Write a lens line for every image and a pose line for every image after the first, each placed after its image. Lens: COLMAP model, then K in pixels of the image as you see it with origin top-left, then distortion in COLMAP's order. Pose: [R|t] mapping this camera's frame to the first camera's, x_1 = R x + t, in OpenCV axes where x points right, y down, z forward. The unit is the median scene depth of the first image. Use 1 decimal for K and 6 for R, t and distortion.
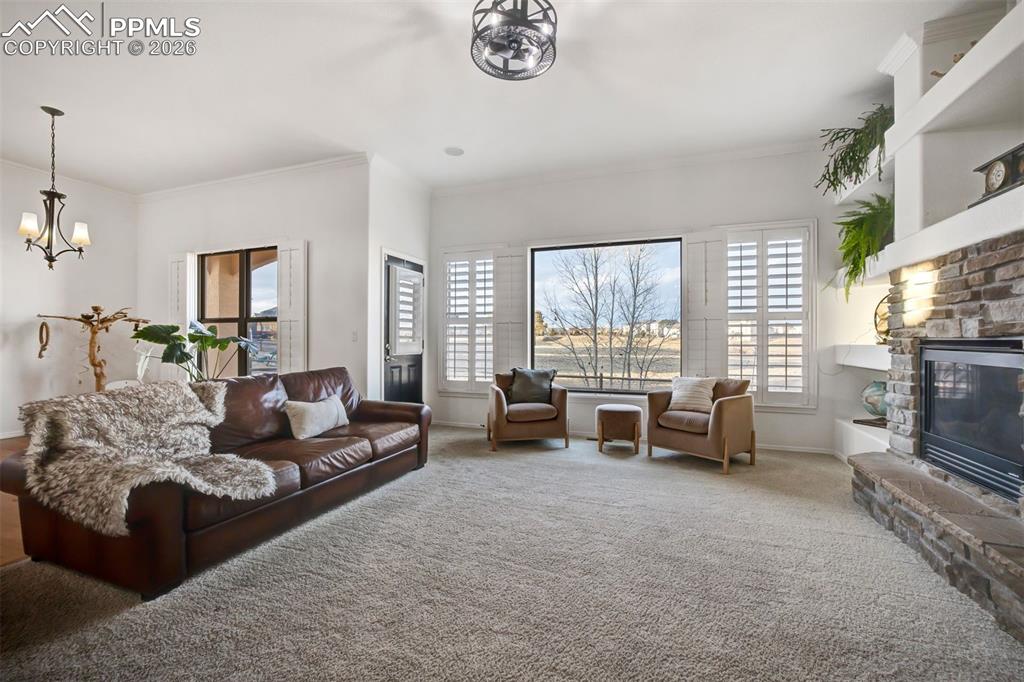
lens RADIAL K [[436.9, 0, 510.6], [0, 436.9, 340.6], [0, 0, 1]] dist [-0.038304, 0.014037]
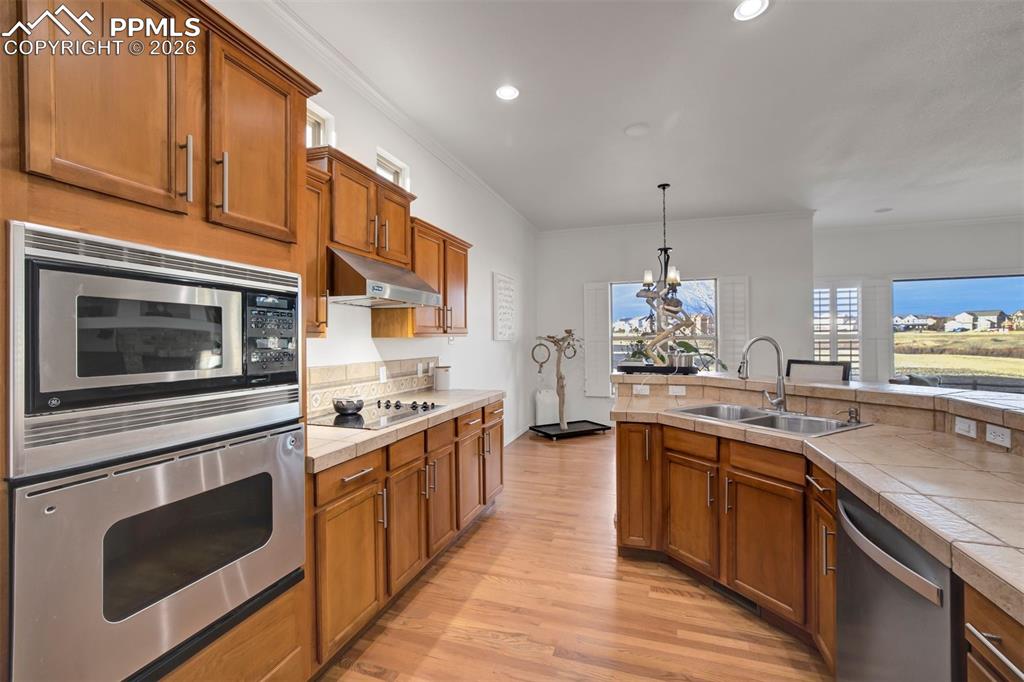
lens RADIAL K [[436.9, 0, 510.6], [0, 436.9, 340.6], [0, 0, 1]] dist [-0.038304, 0.014037]
pose [[0.999679, -0.012532, 0.022031, -1.532106], [0.012406, 0.999906, 0.005856, -0.076375], [-0.022102, -0.005581, 0.999740, -0.327466]]
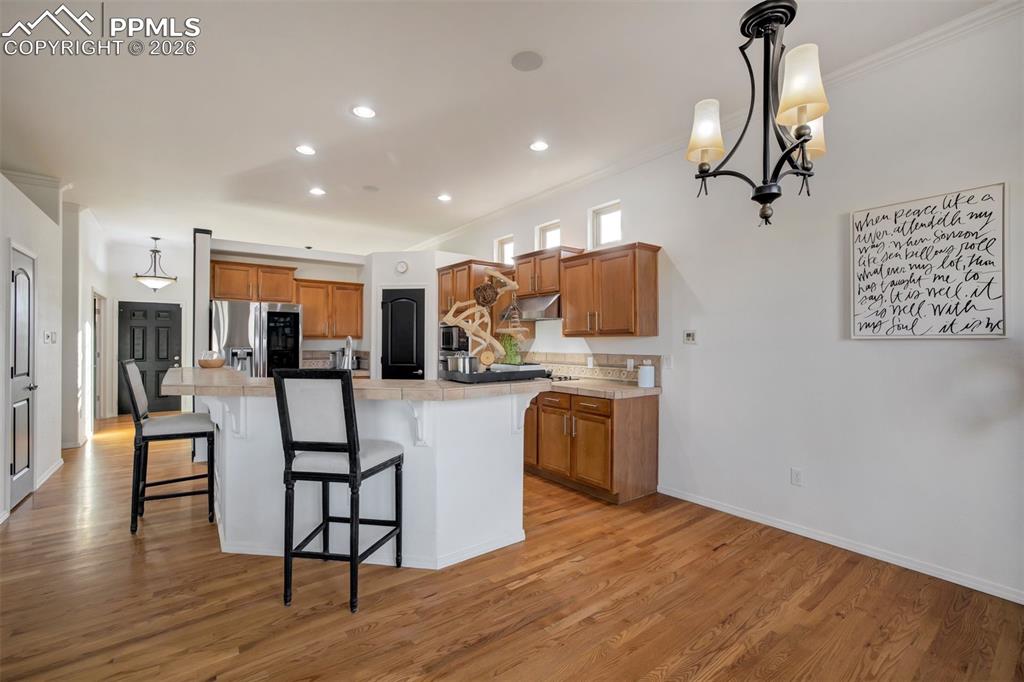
lens RADIAL K [[443.2, 0, 512.0], [0, 443.2, 341.0], [0, 0, 1]] dist [-0.038926, 0.000124]
pose [[-0.543811, -0.006148, -0.839185, -0.611156], [0.000078, 0.999973, -0.007377, -0.060996], [0.839208, -0.004077, -0.543796, 0.983514]]
